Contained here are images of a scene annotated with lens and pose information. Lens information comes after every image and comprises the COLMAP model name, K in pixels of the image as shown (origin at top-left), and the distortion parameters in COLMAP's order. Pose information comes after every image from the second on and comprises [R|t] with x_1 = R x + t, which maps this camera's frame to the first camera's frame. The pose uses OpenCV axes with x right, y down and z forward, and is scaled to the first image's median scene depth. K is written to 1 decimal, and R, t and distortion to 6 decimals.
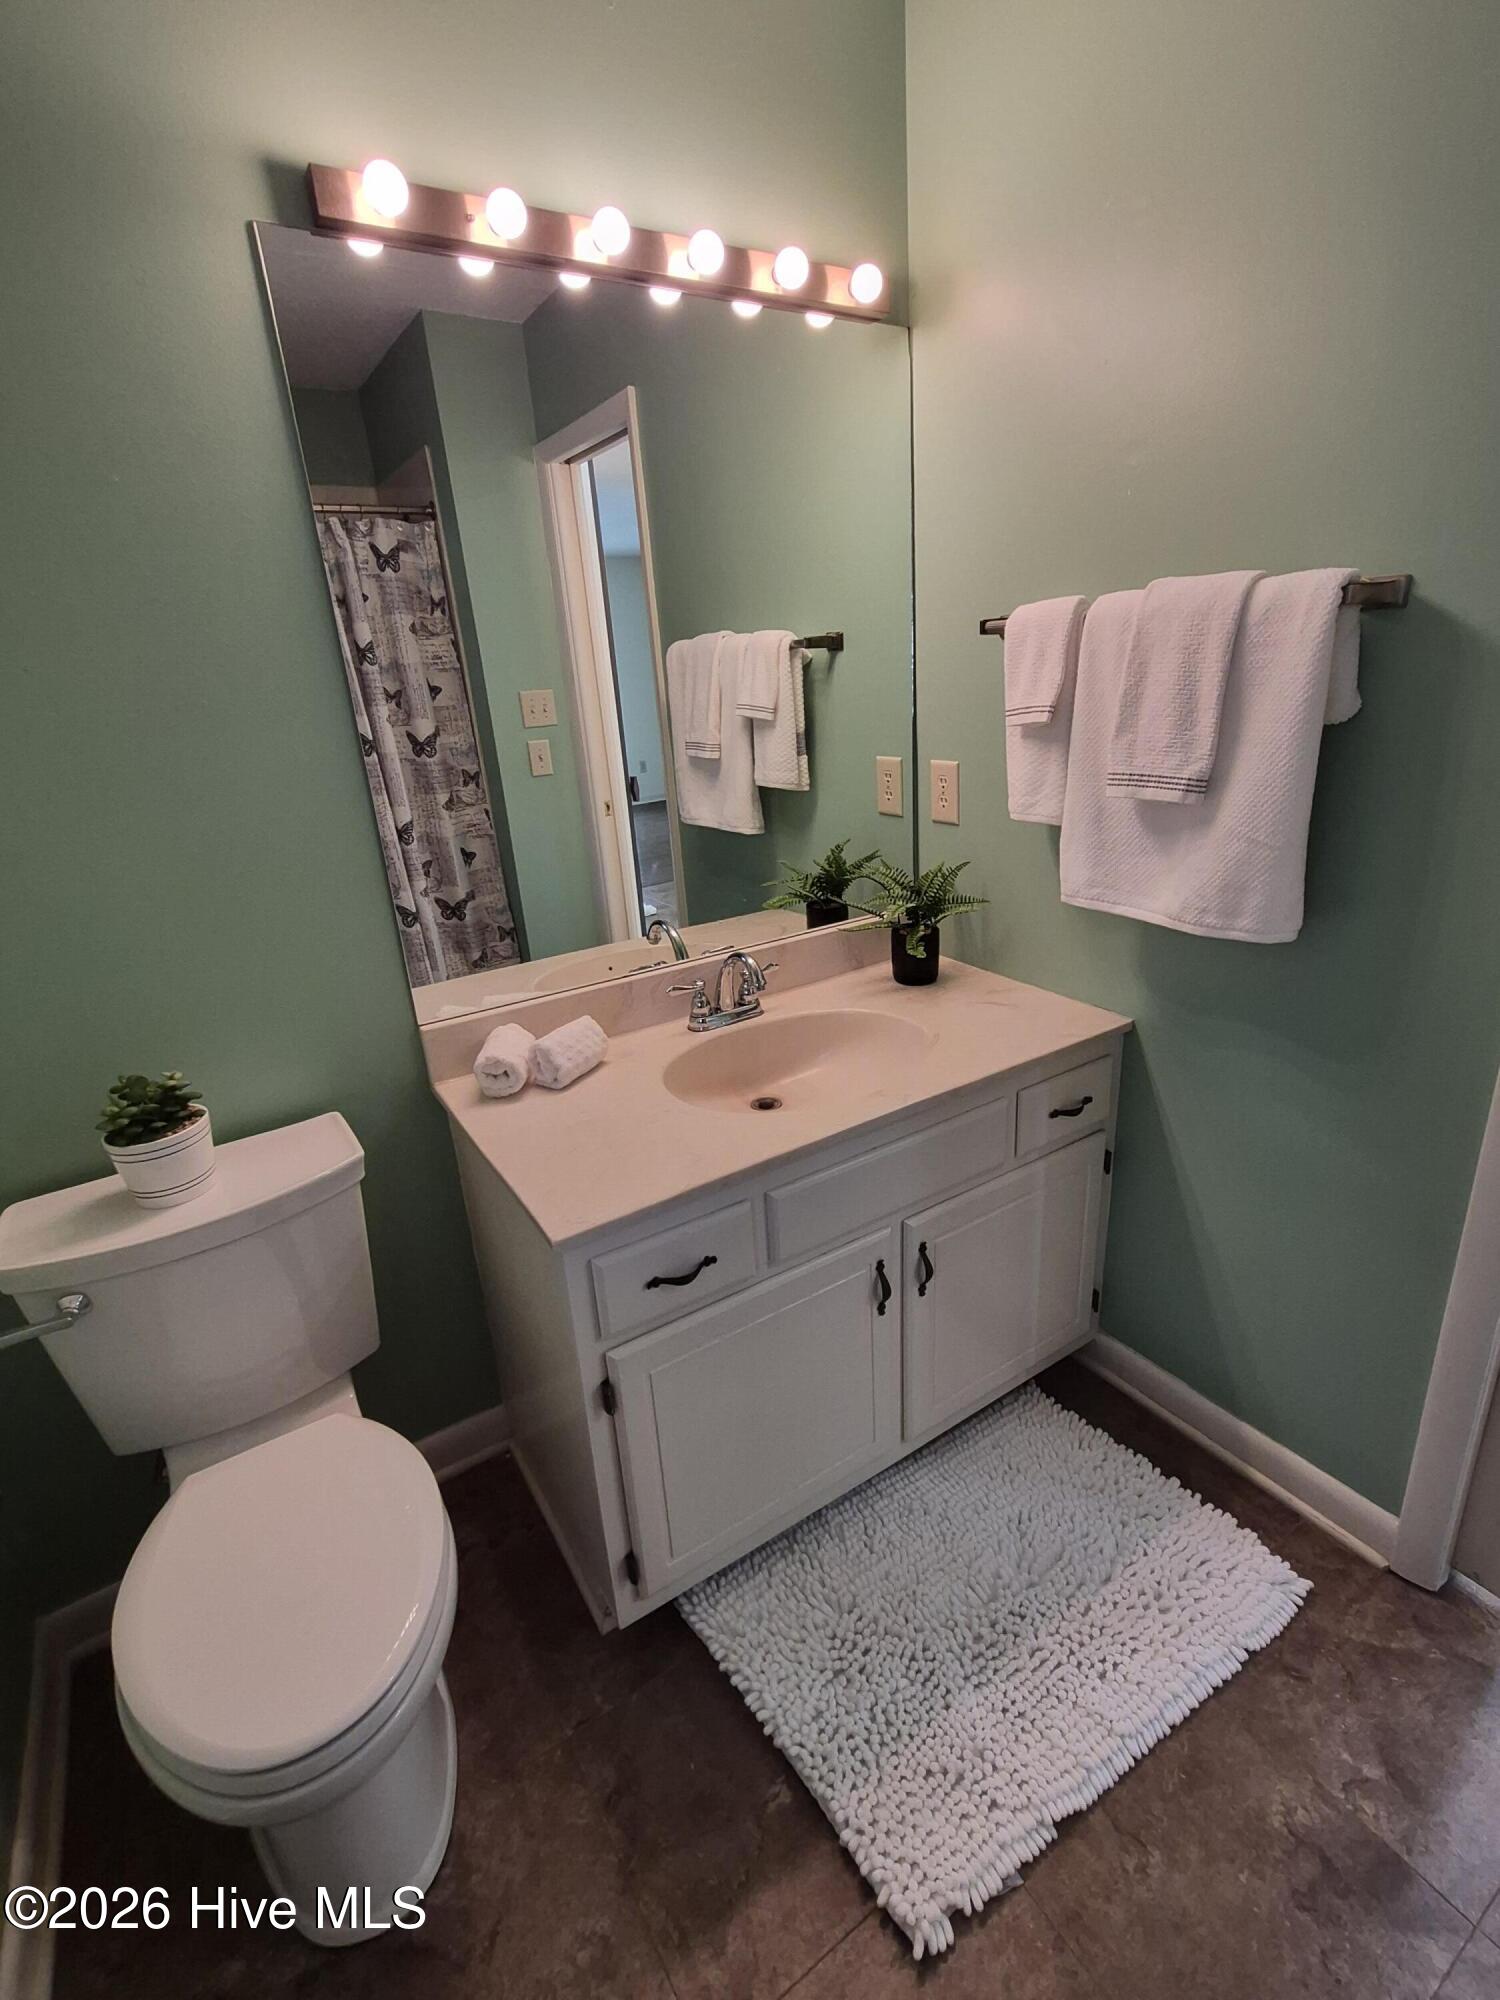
lens RADIAL K [[929.6, 0, 760.2], [0, 929.6, 1008.9], [0, 0, 1]] dist [0.002948, 0.000118]
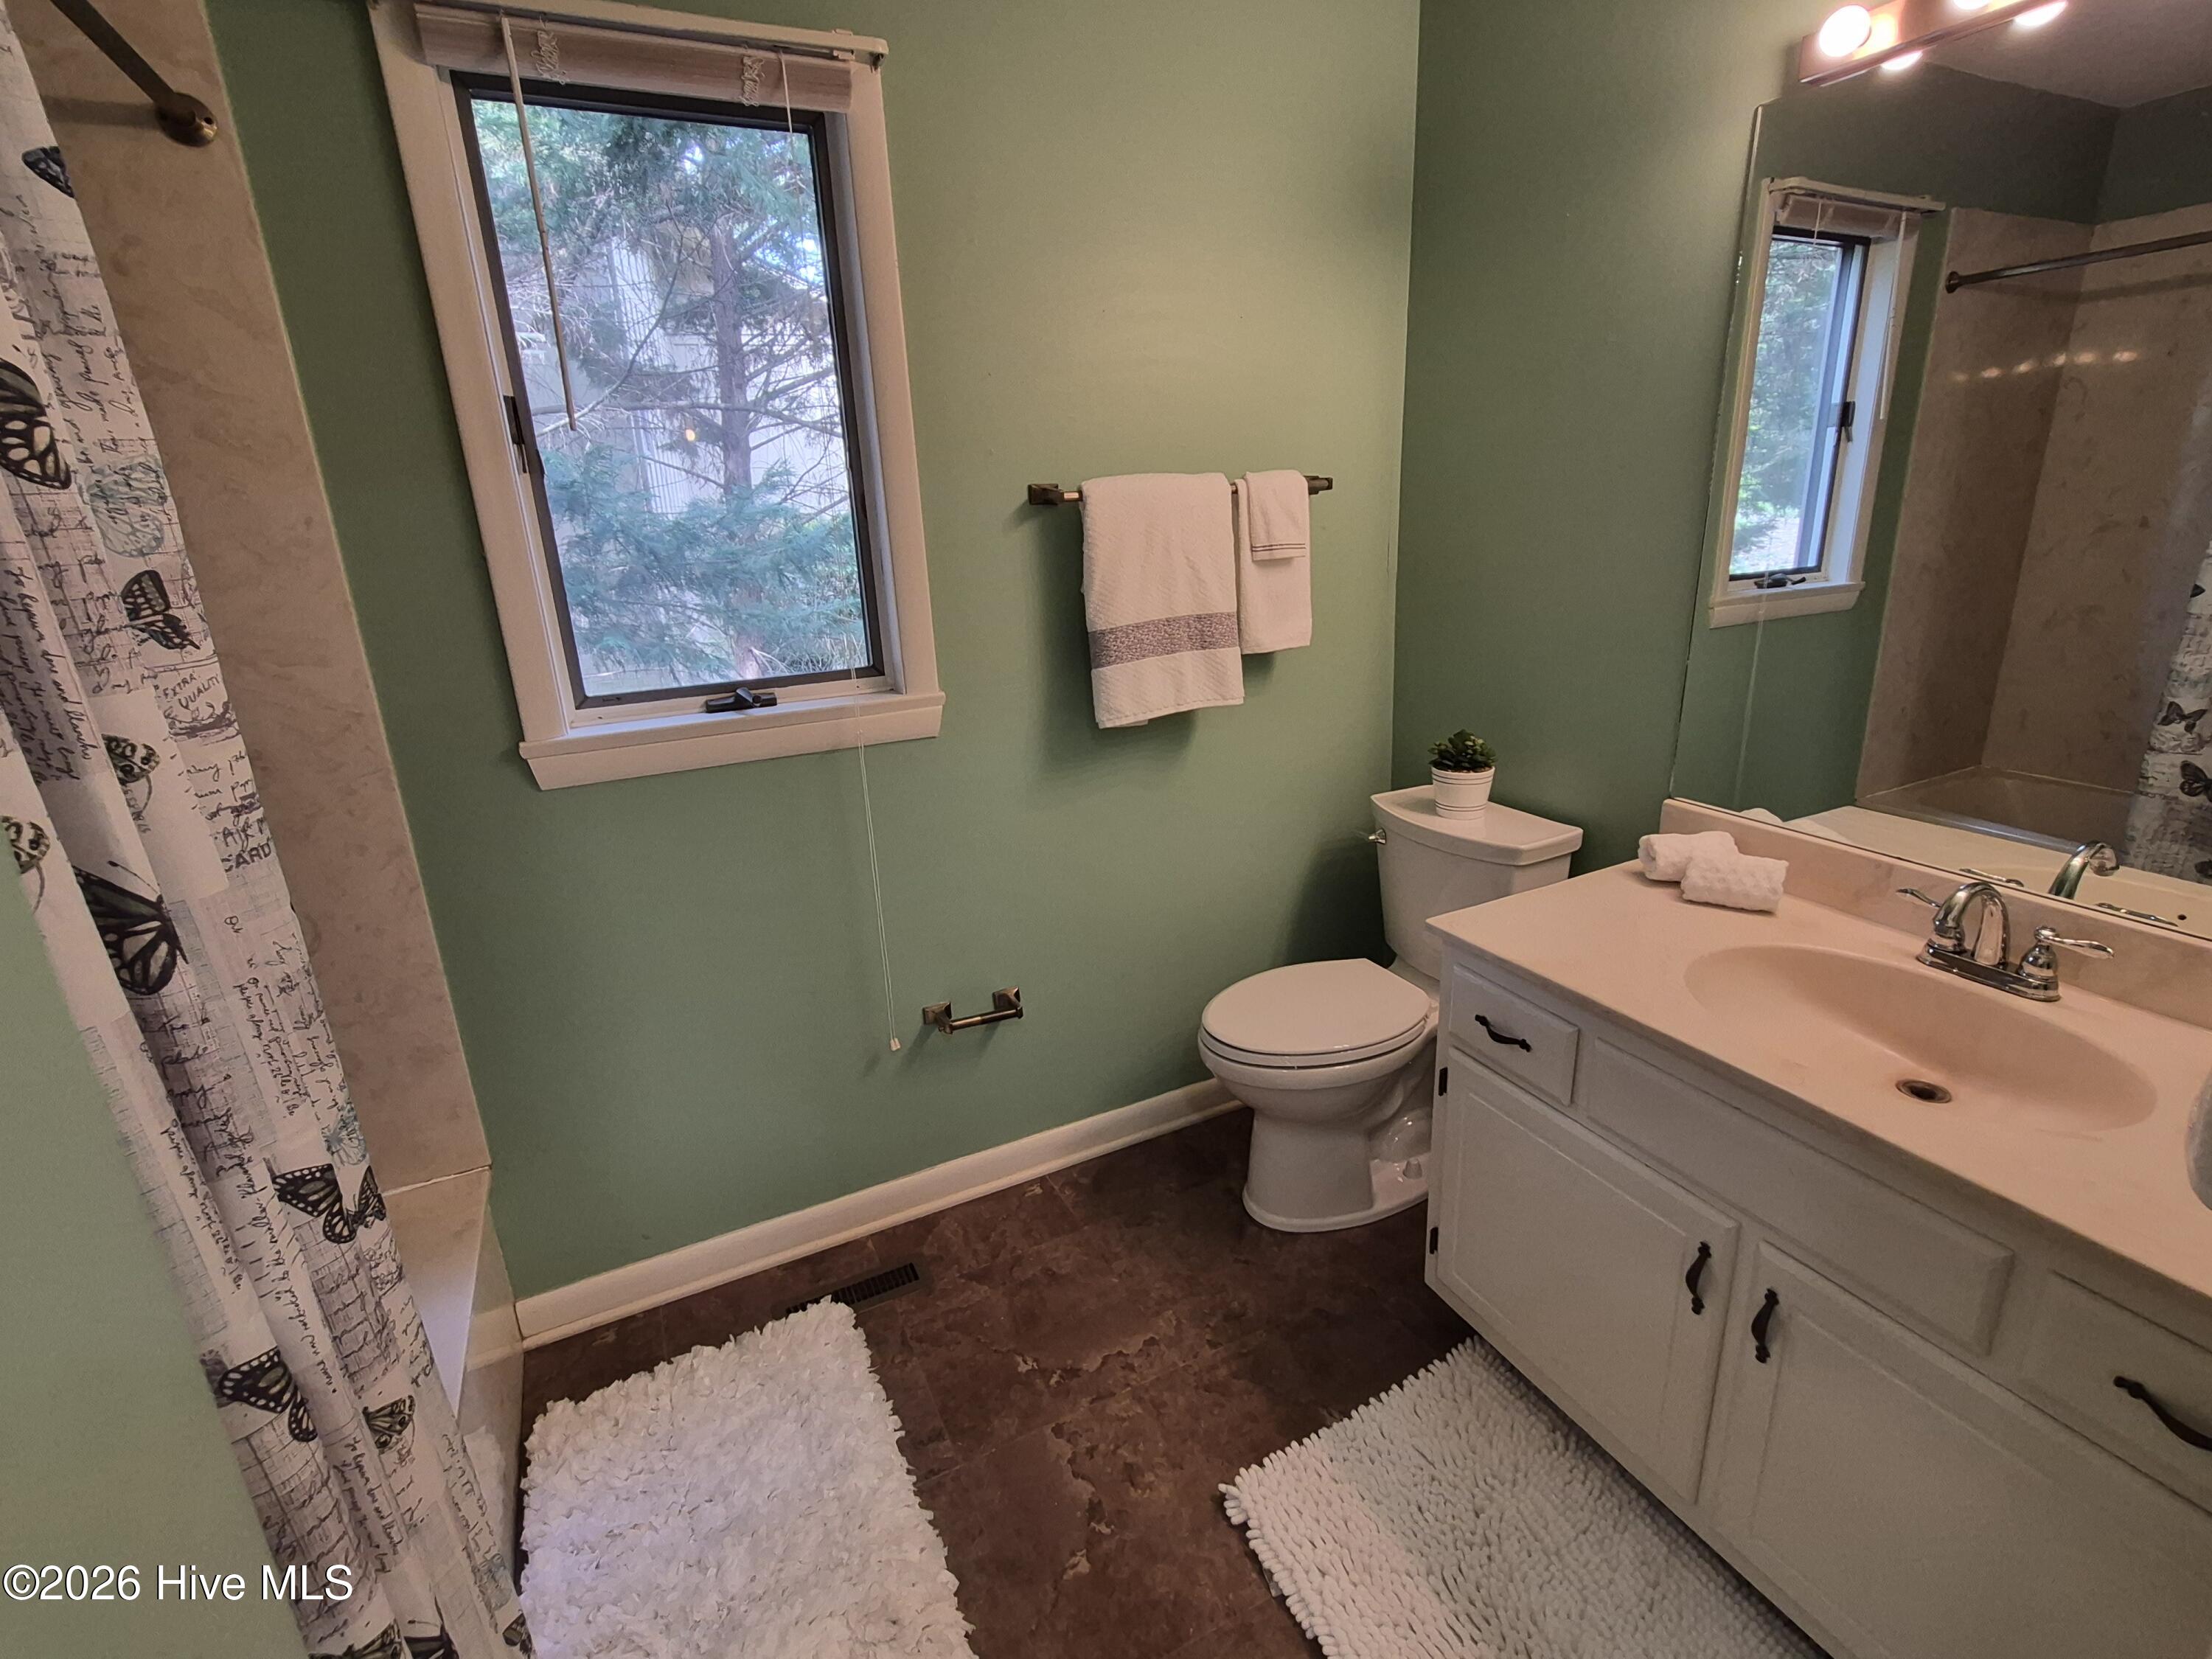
lens RADIAL K [[1028.1, 0, 1118.9], [0, 1028.1, 820.5], [0, 0, 1]] dist [0.002948, 0.000118]
pose [[-0.099303, 0.364086, -0.926056, 0.835463], [-0.305969, 0.874395, 0.376585, -0.218321], [0.946848, 0.320740, 0.024569, 0.372594]]
